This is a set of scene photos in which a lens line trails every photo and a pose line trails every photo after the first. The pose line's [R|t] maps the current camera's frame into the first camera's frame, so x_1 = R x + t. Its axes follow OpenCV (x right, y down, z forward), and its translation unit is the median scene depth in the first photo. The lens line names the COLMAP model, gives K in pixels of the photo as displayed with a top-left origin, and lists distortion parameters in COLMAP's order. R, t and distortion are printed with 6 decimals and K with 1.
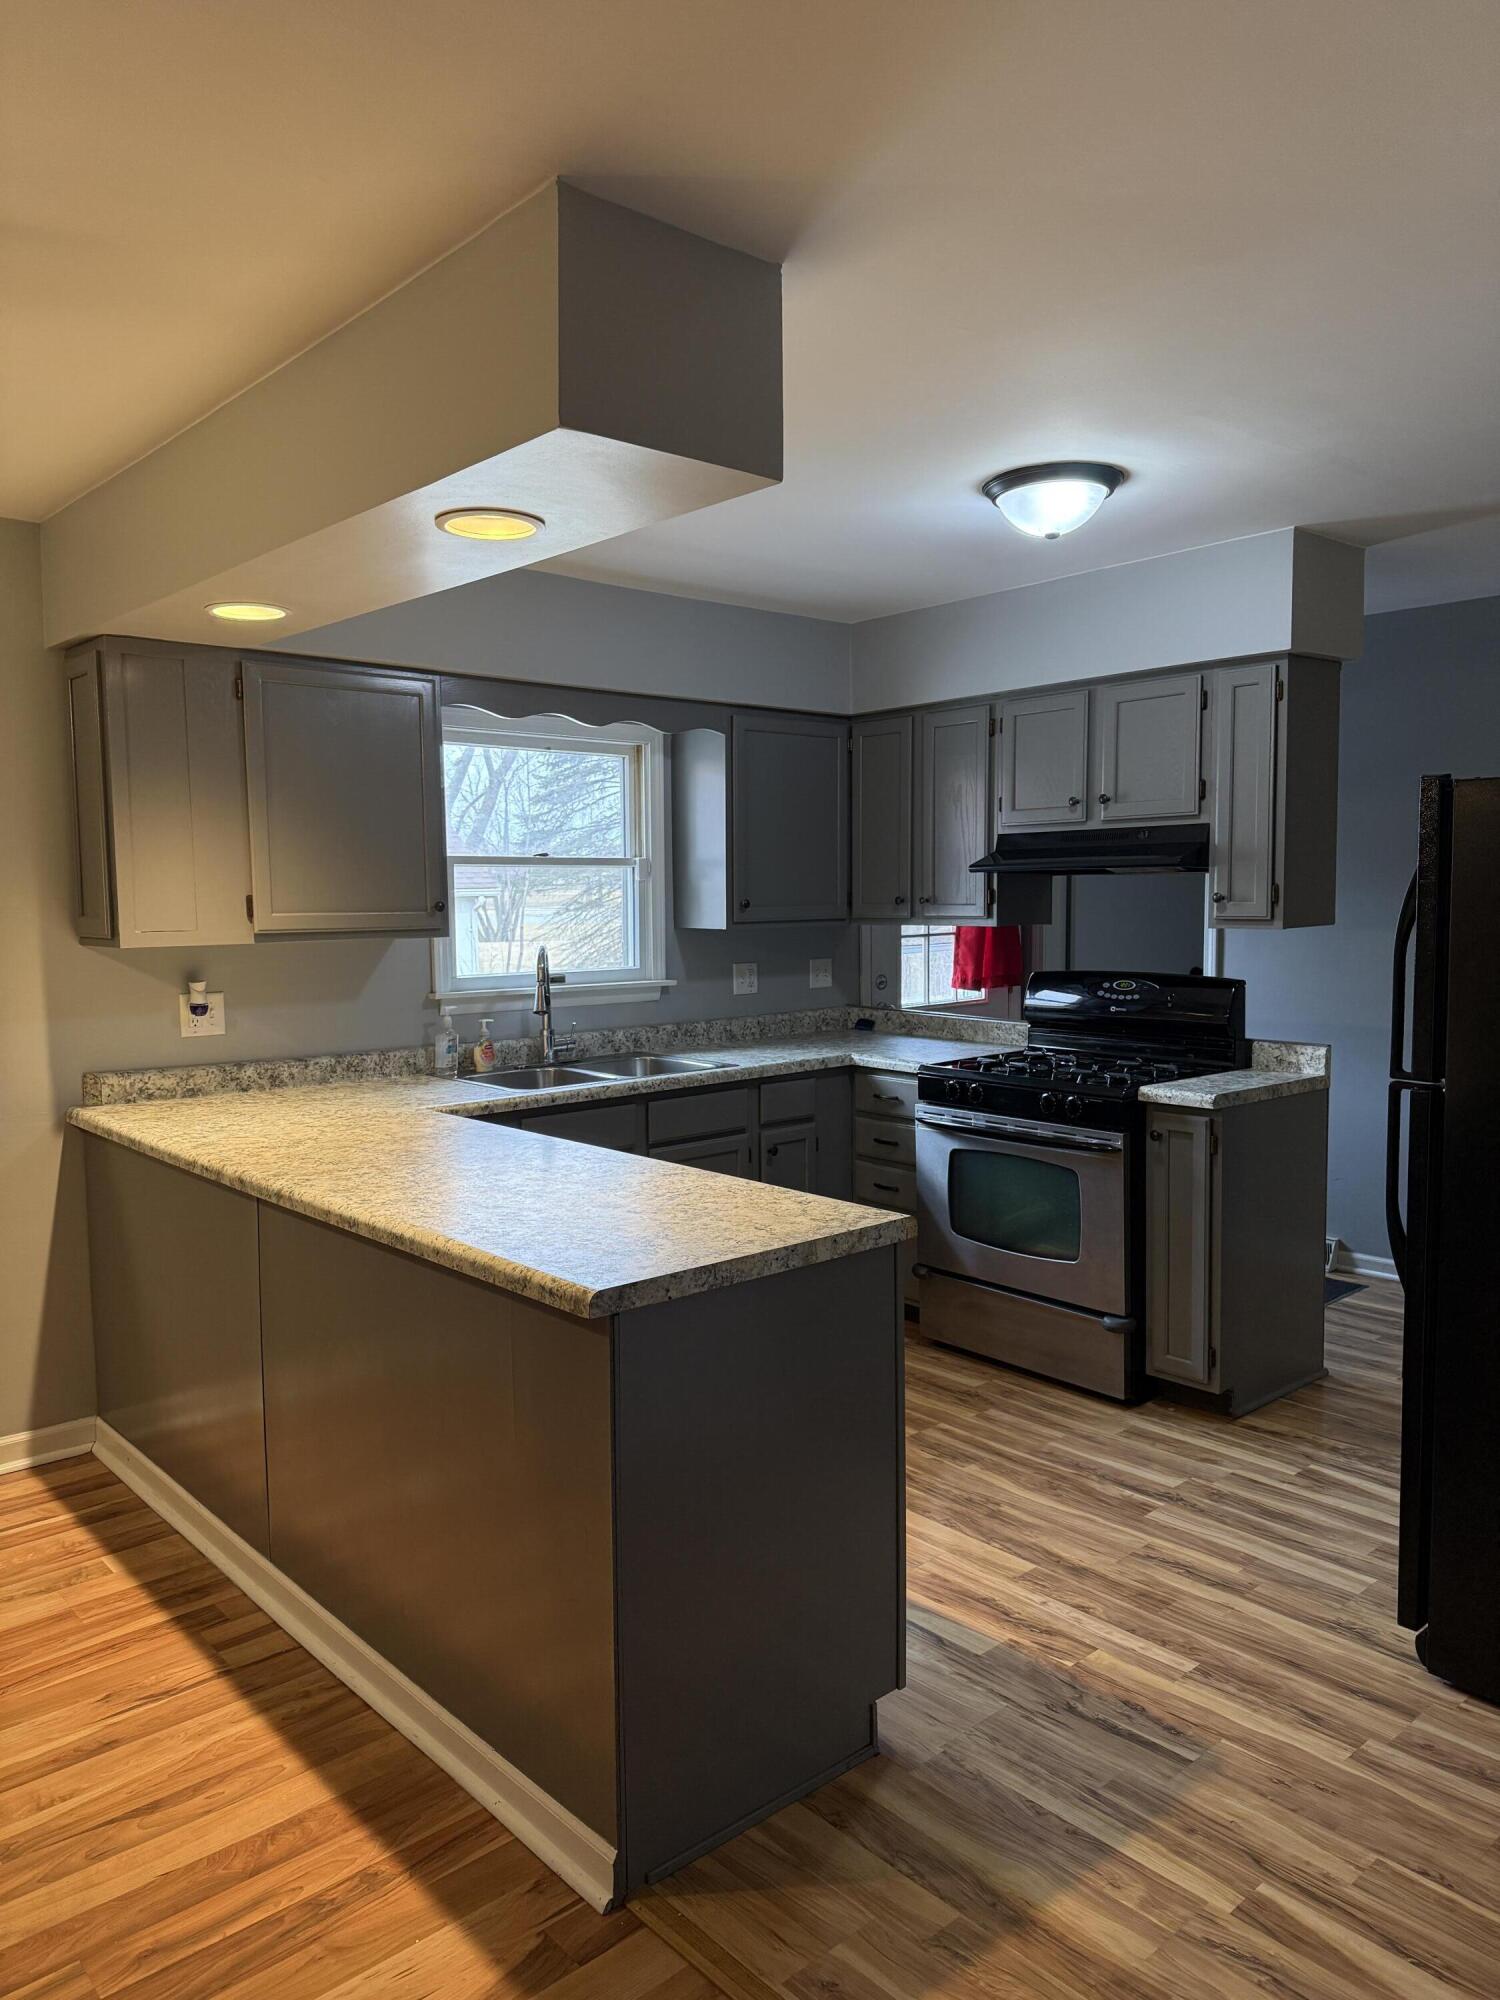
lens RADIAL K [[1401.7, 0, 739.5], [0, 1401.7, 1002.9], [0, 0, 1]] dist [0.050897, -0.053267]
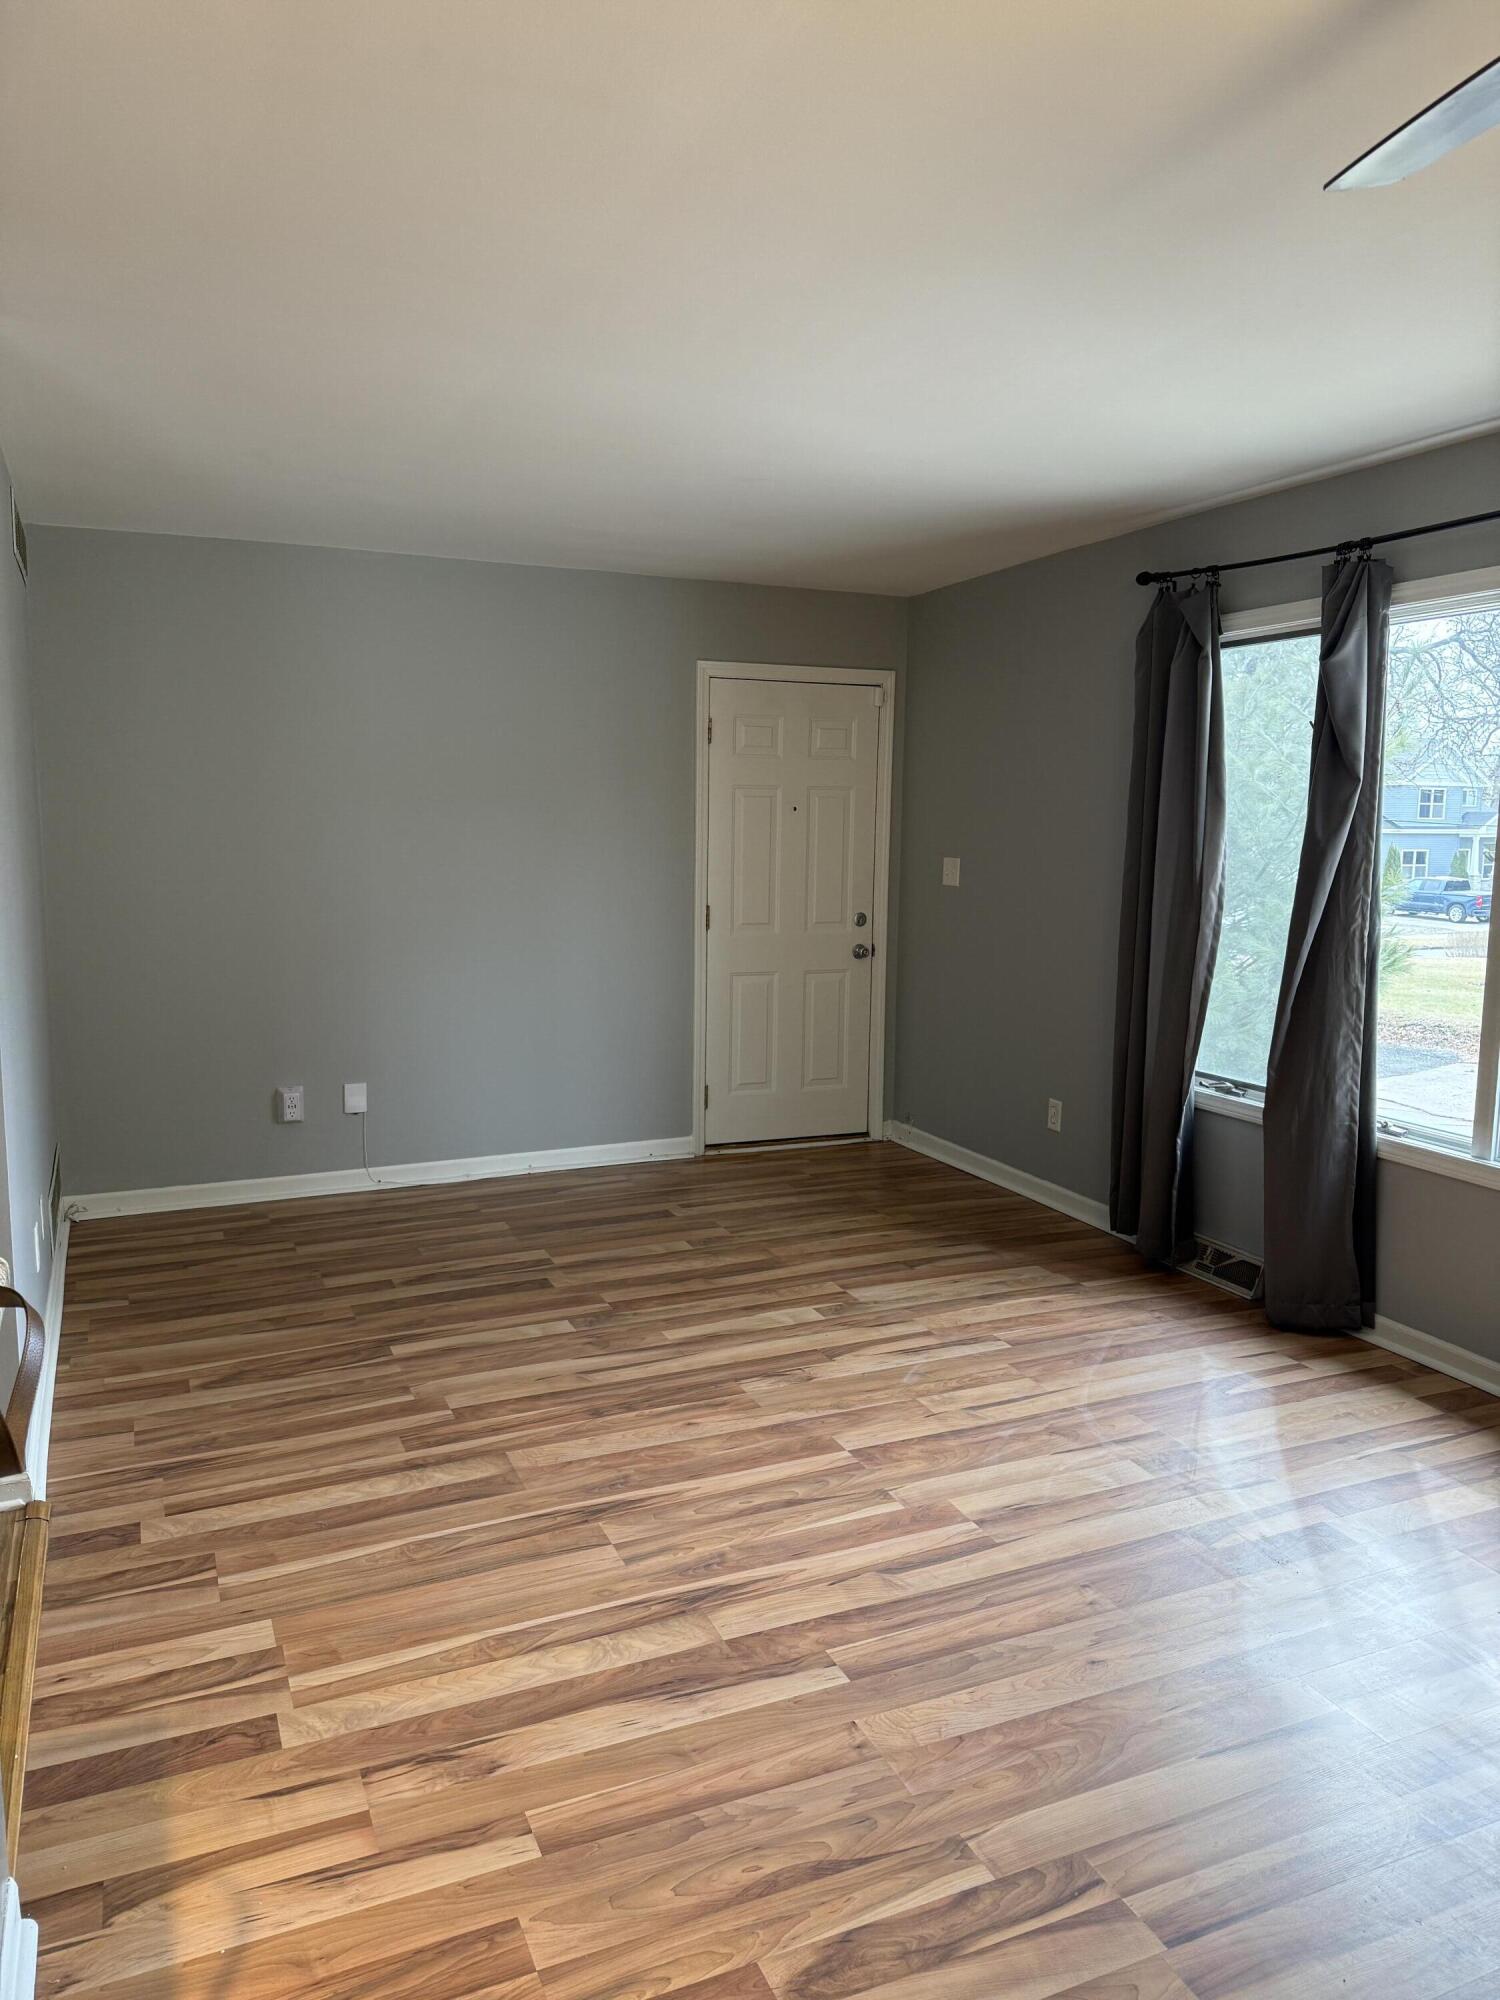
lens RADIAL K [[1403.8, 0, 735.1], [0, 1403.8, 1009.0], [0, 0, 1]] dist [0.037854, -0.042630]
pose [[-0.950789, -0.041510, 0.307045, -0.390713], [0.027332, 0.975885, 0.216566, -0.063354], [-0.308630, 0.214301, -0.926727, 0.788748]]
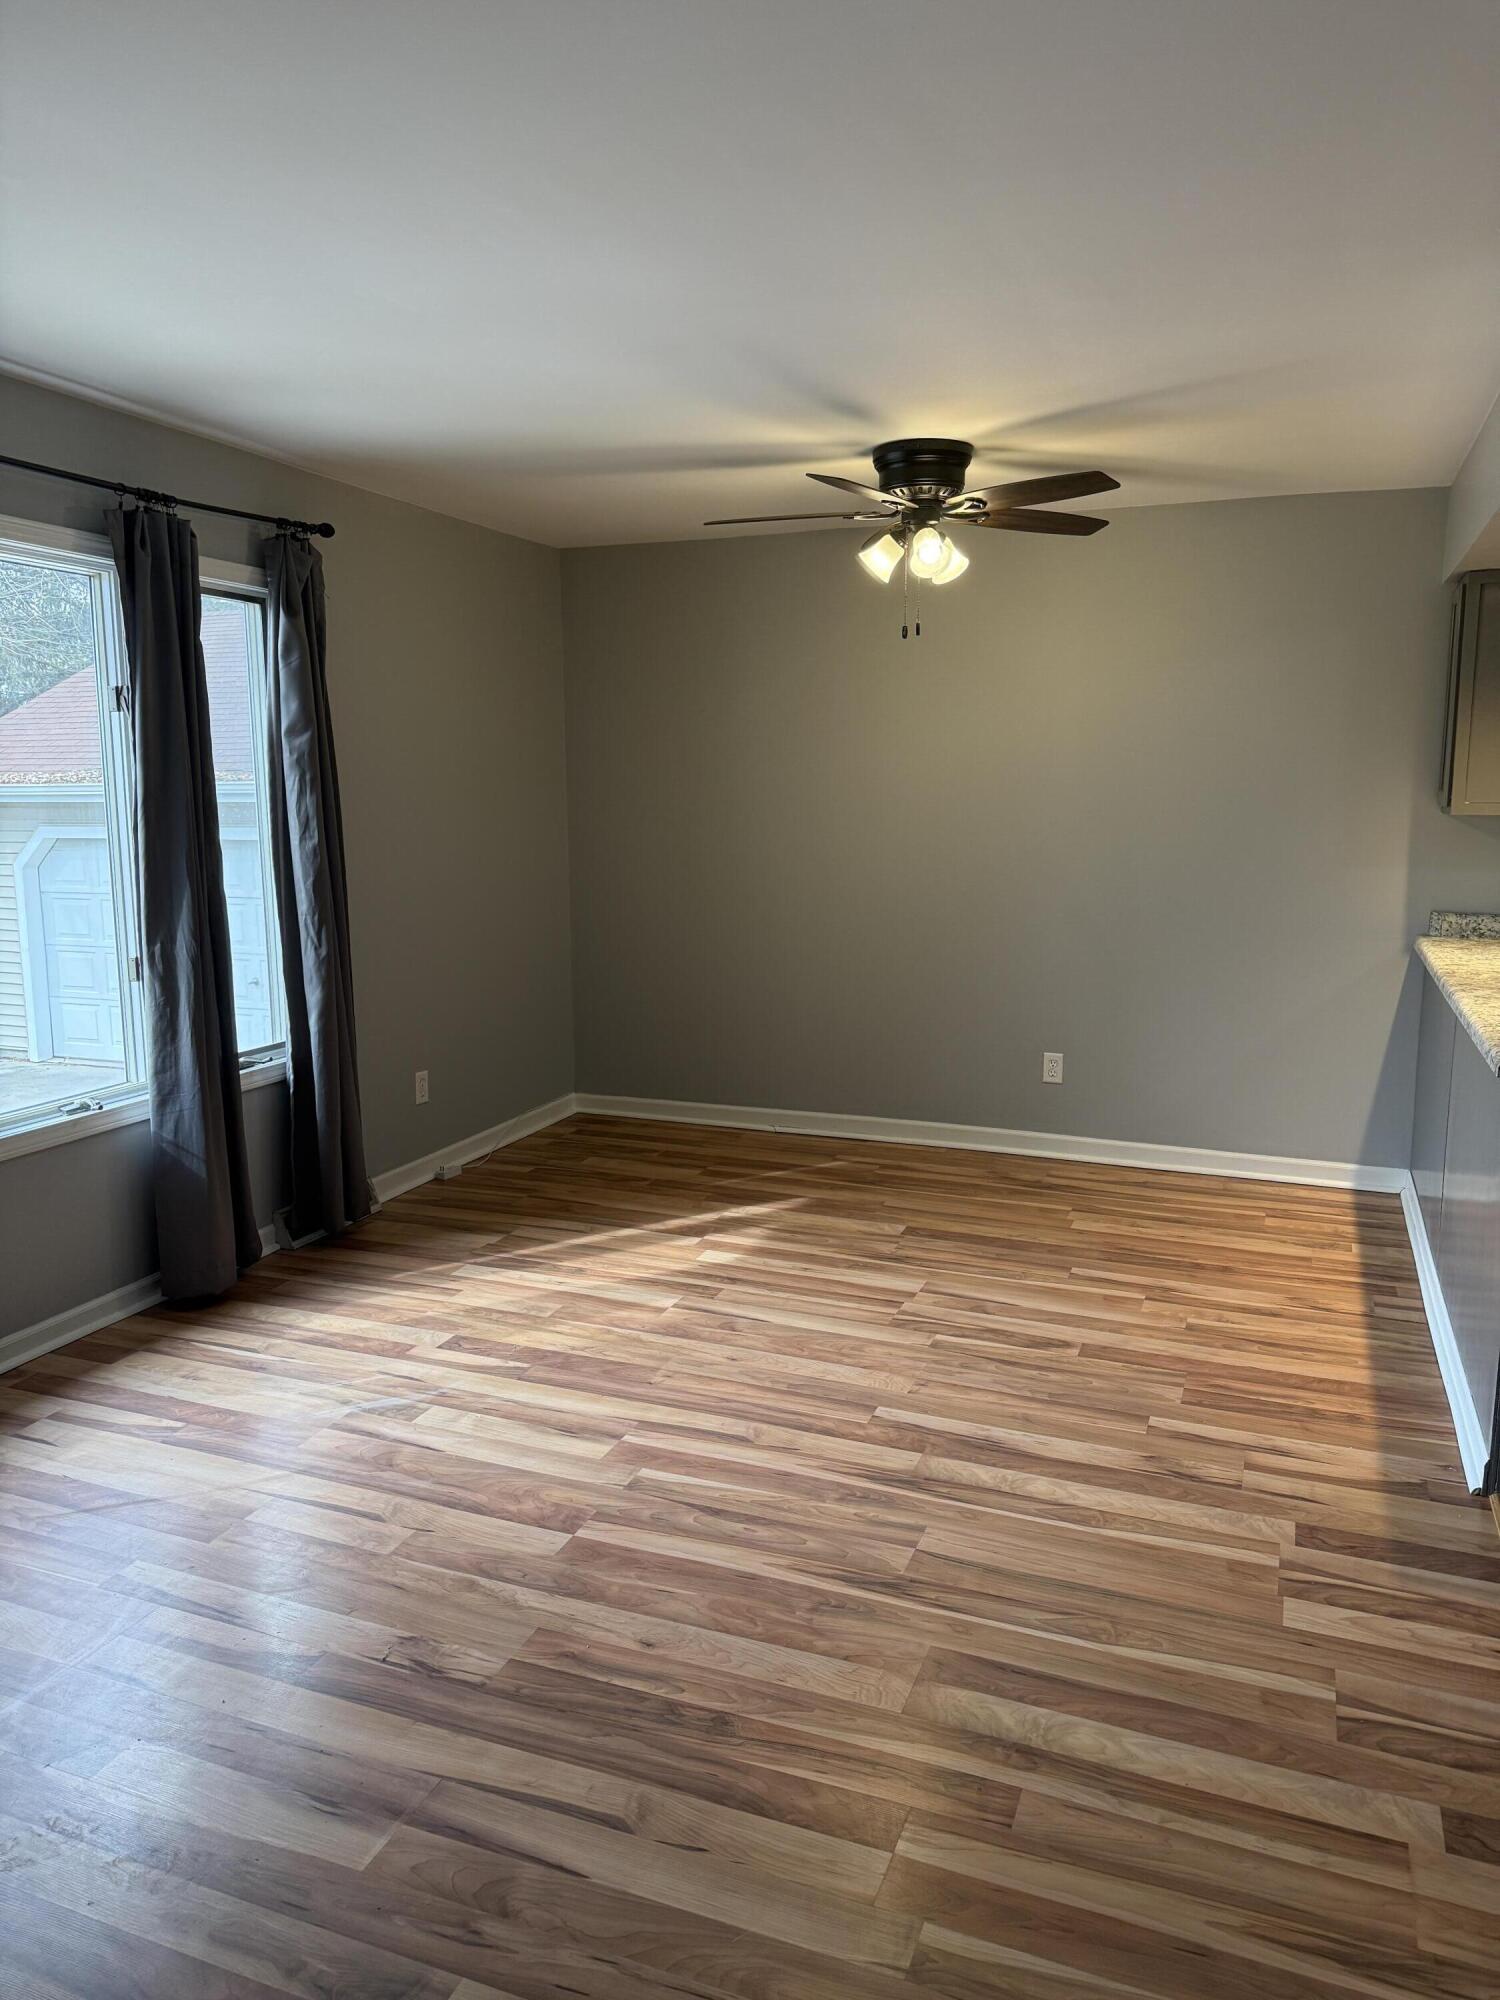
lens RADIAL K [[1412.4, 0, 728.9], [0, 1412.4, 999.4], [0, 0, 1]] dist [0.040955, -0.064176]
pose [[0.450637, 0.148665, -0.880241, 0.376632], [-0.075726, 0.988848, 0.128240, 0.010271], [0.889490, 0.008868, 0.456869, -0.163774]]
